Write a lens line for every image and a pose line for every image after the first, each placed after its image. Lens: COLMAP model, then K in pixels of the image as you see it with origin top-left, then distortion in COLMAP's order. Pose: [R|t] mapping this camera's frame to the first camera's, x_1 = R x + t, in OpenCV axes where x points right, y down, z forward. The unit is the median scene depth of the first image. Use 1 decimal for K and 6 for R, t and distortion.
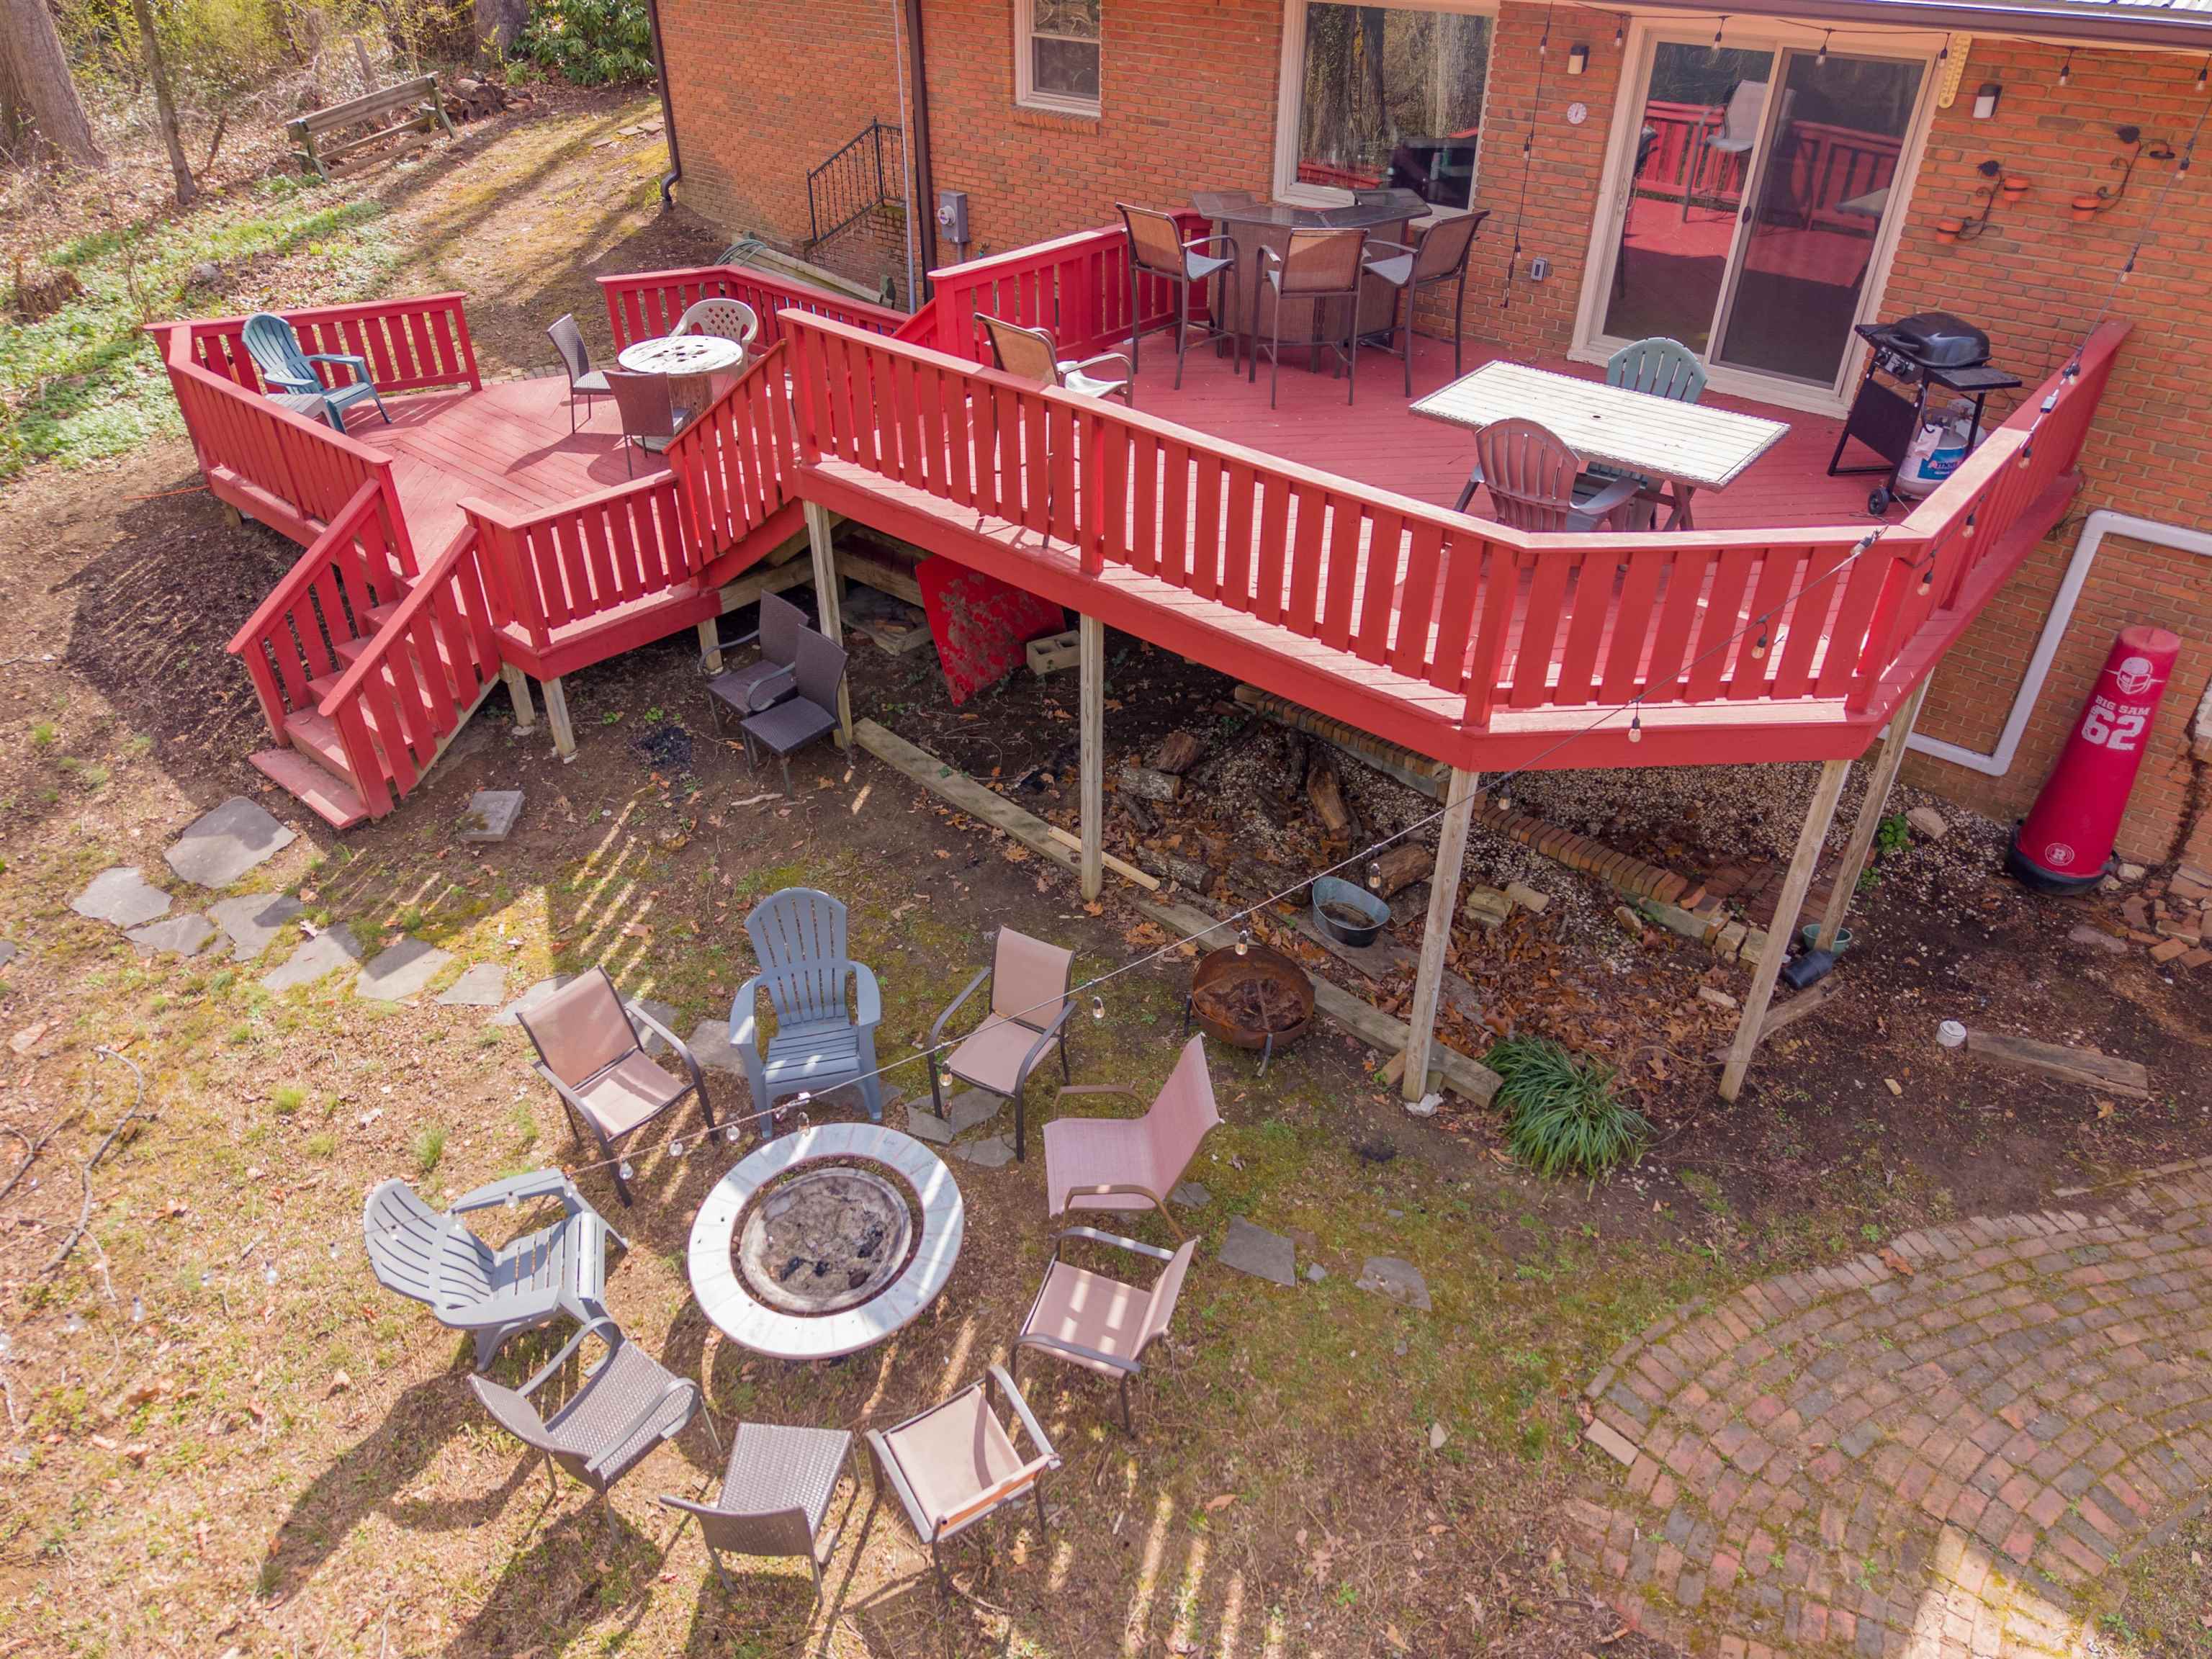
lens RADIAL K [[1499.6, 0, 1093.2], [0, 1499.6, 832.7], [0, 0, 1]] dist [0.003030, -0.002025]
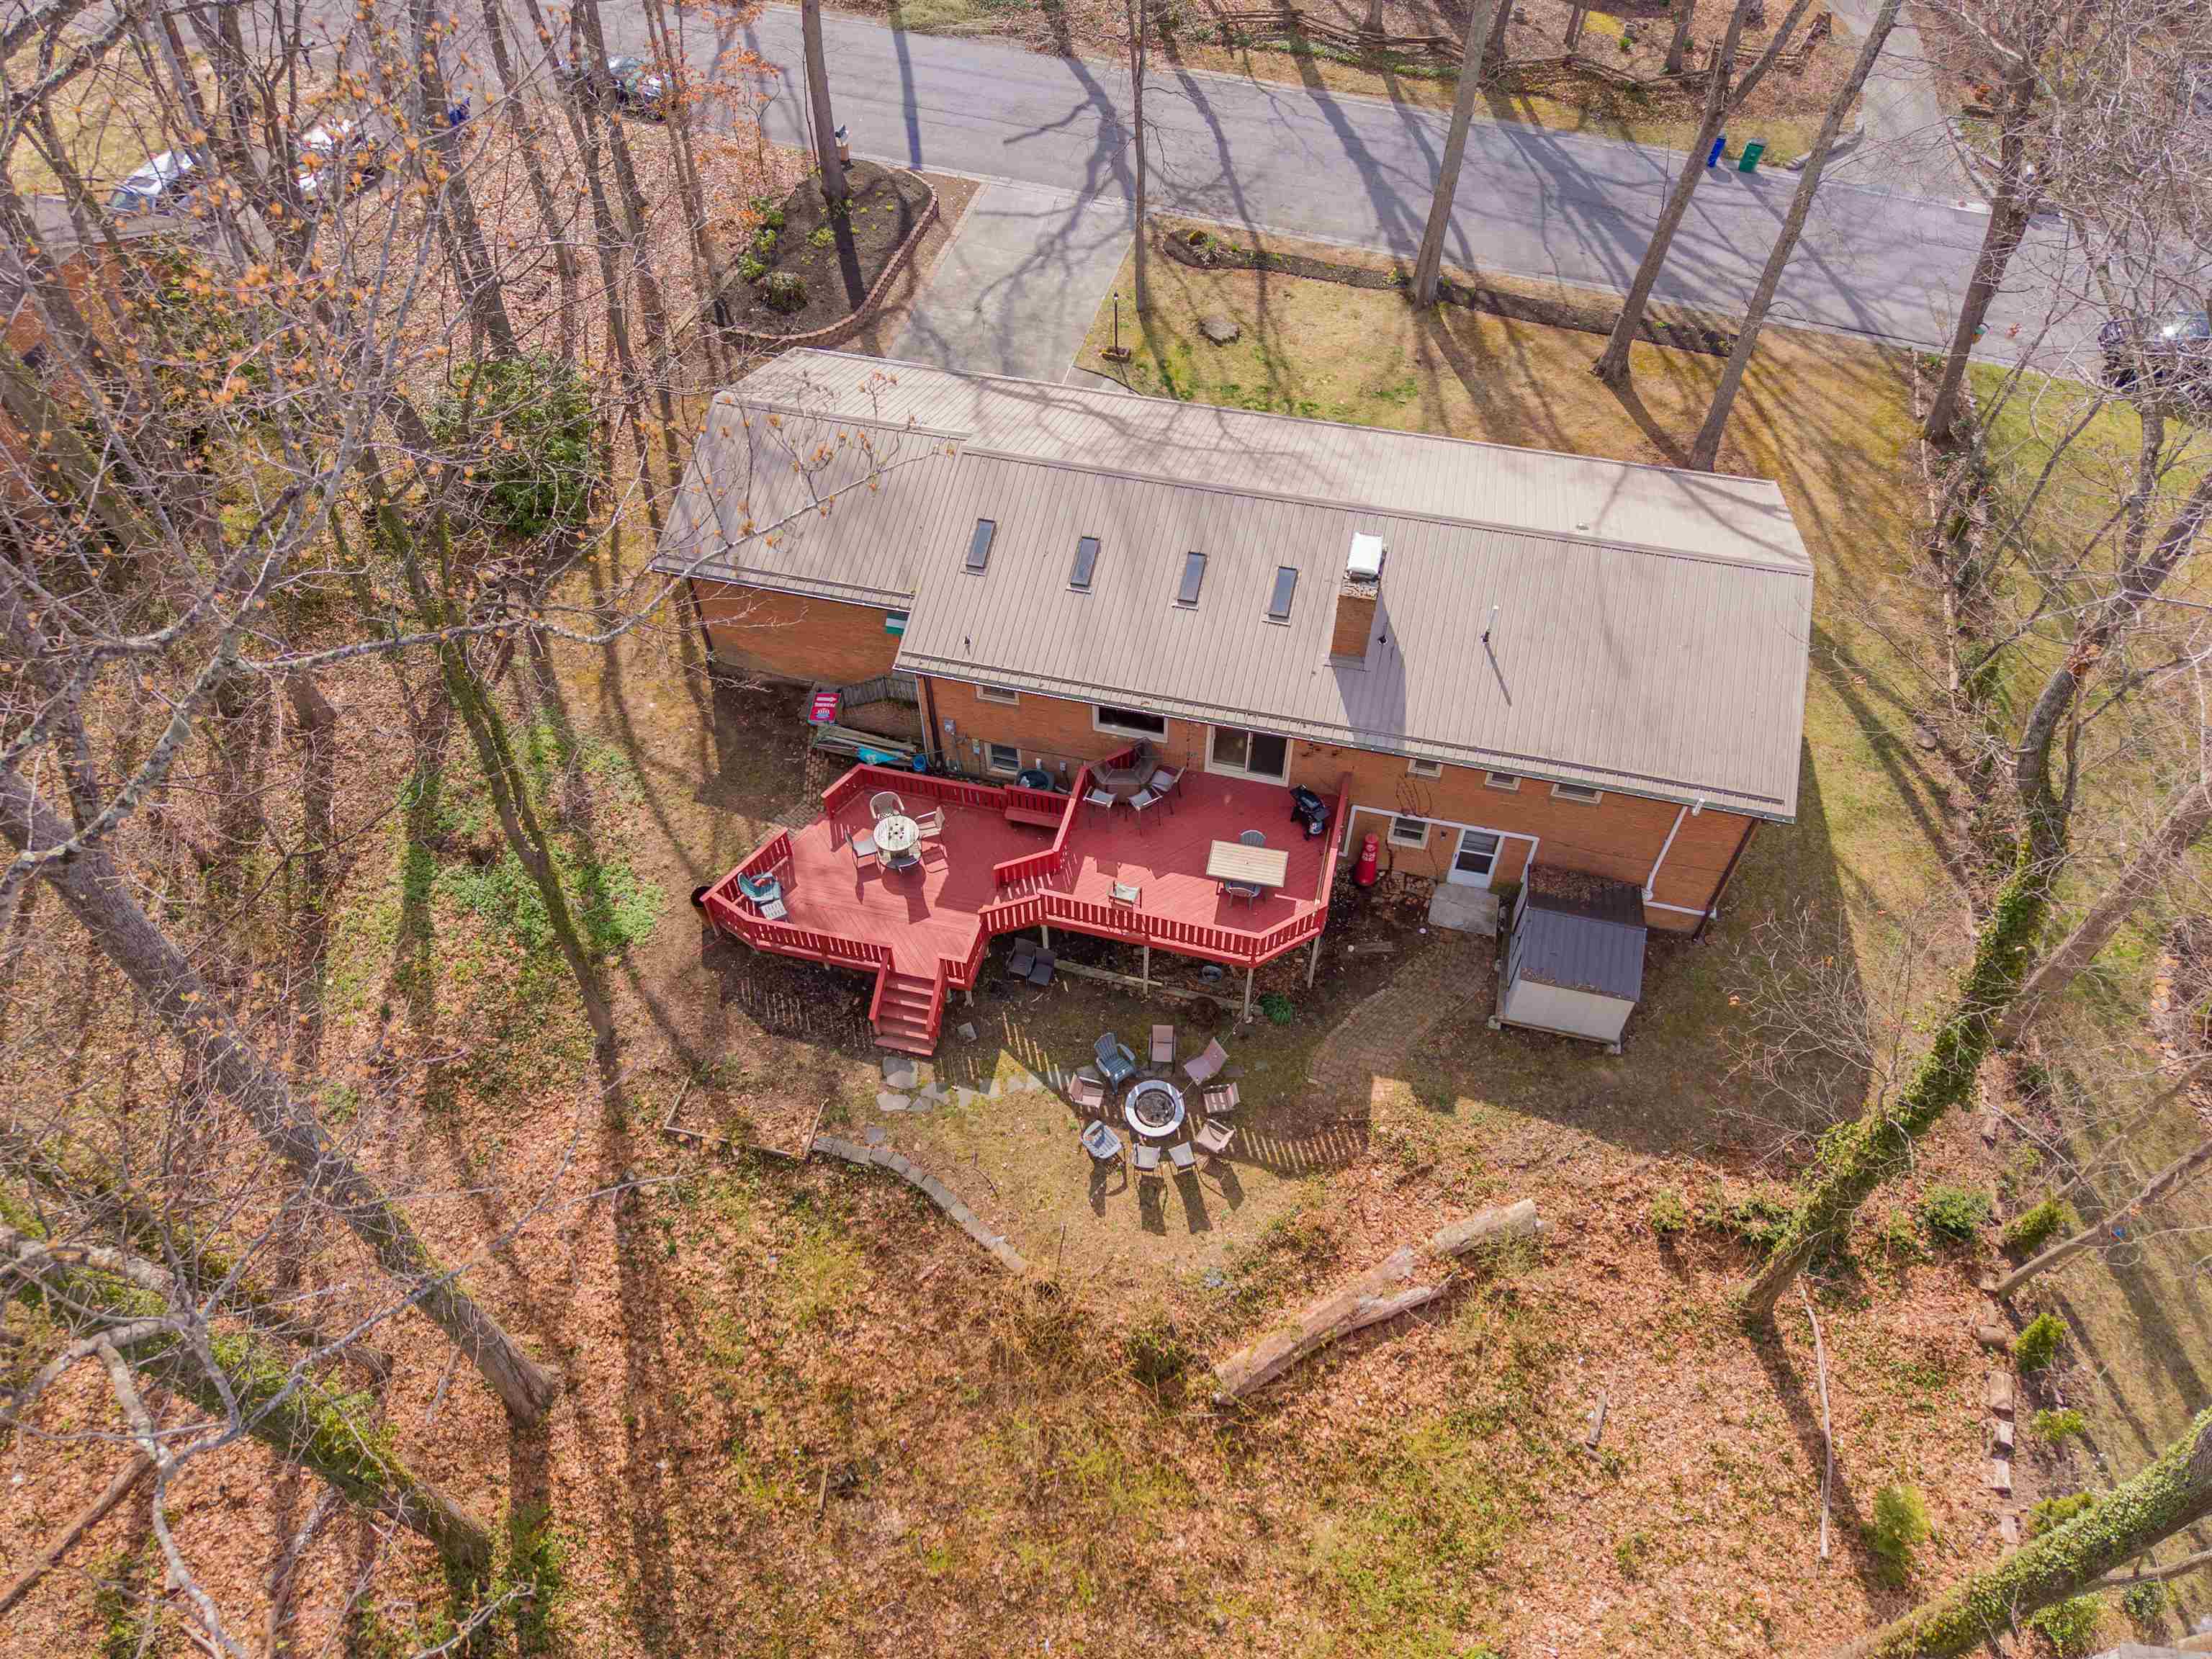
lens RADIAL K [[1499.6, 0, 1093.2], [0, 1499.6, 832.7], [0, 0, 1]] dist [0.003030, -0.002025]
pose [[0.891338, -0.359621, 0.276026, -1.141571], [0.270260, 0.910367, 0.313353, -1.734701], [-0.363974, -0.204705, 0.908636, -2.555534]]
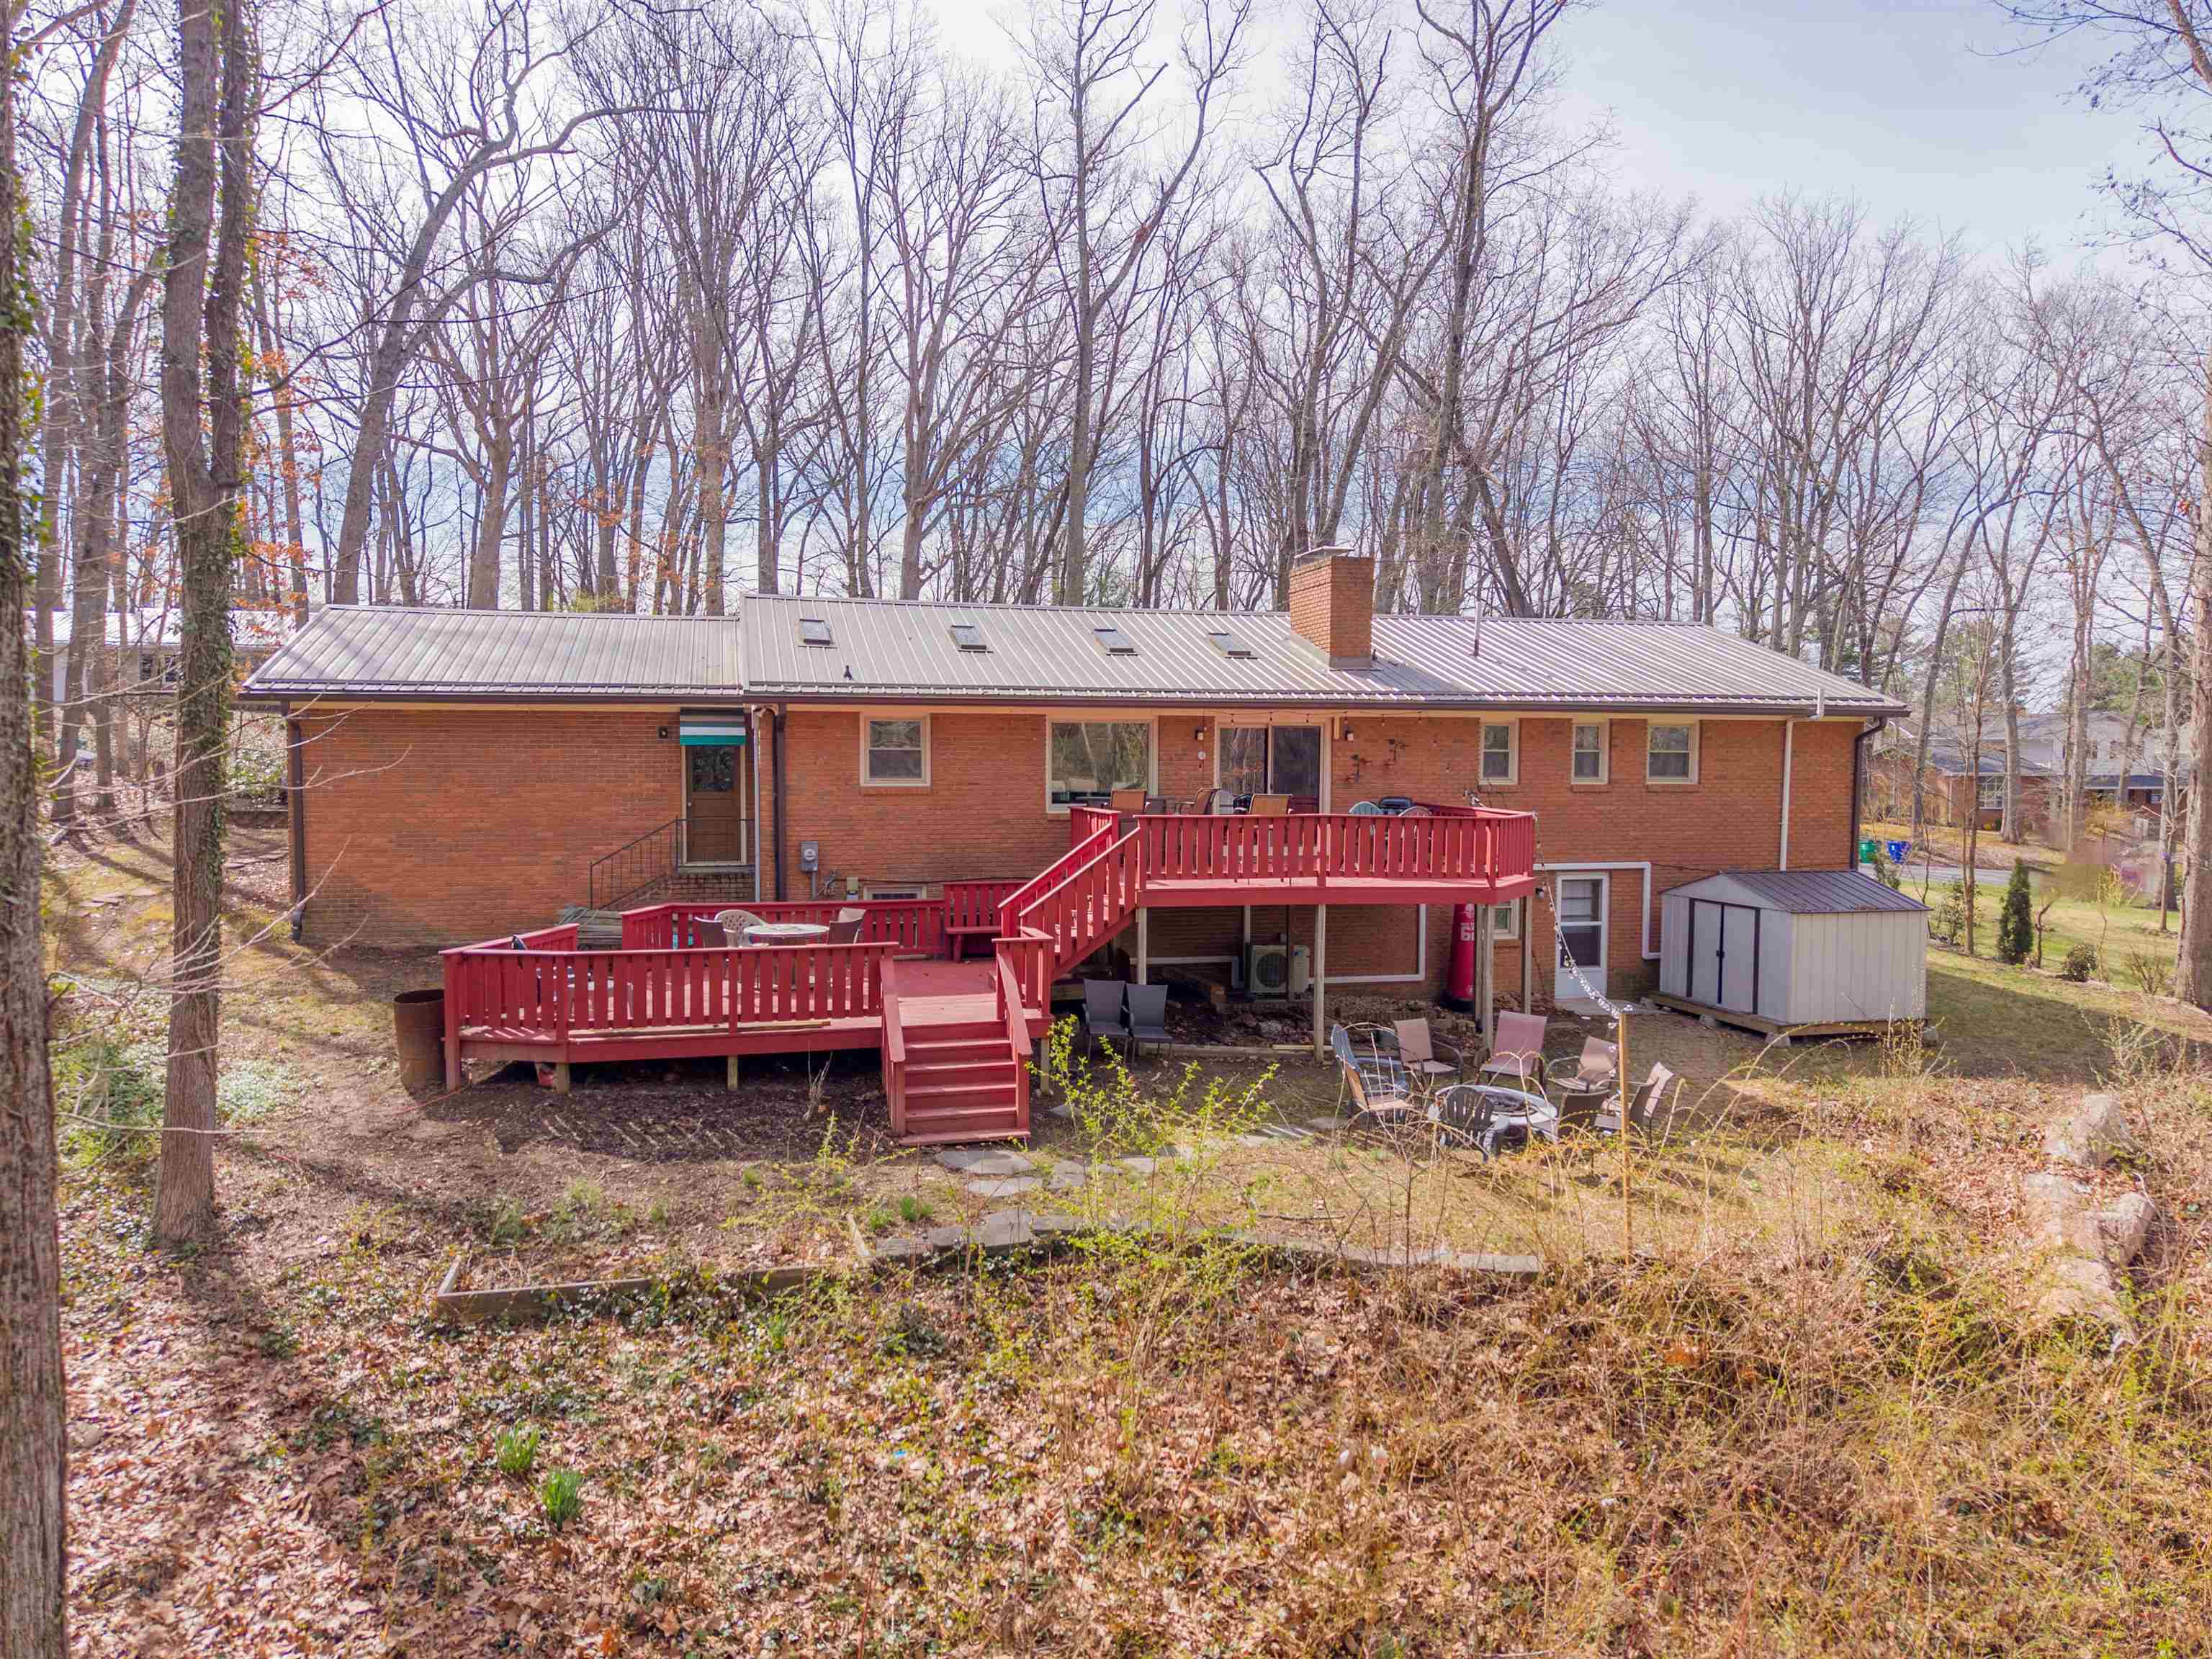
lens RADIAL K [[1481.6, 0, 1094.6], [0, 1481.6, 835.5], [0, 0, 1]] dist [0.025246, -0.037304]
pose [[0.569049, -0.042111, 0.821225, -2.099079], [0.461700, 0.842773, -0.276708, 0.235272], [-0.680453, 0.536620, 0.499022, 0.038609]]
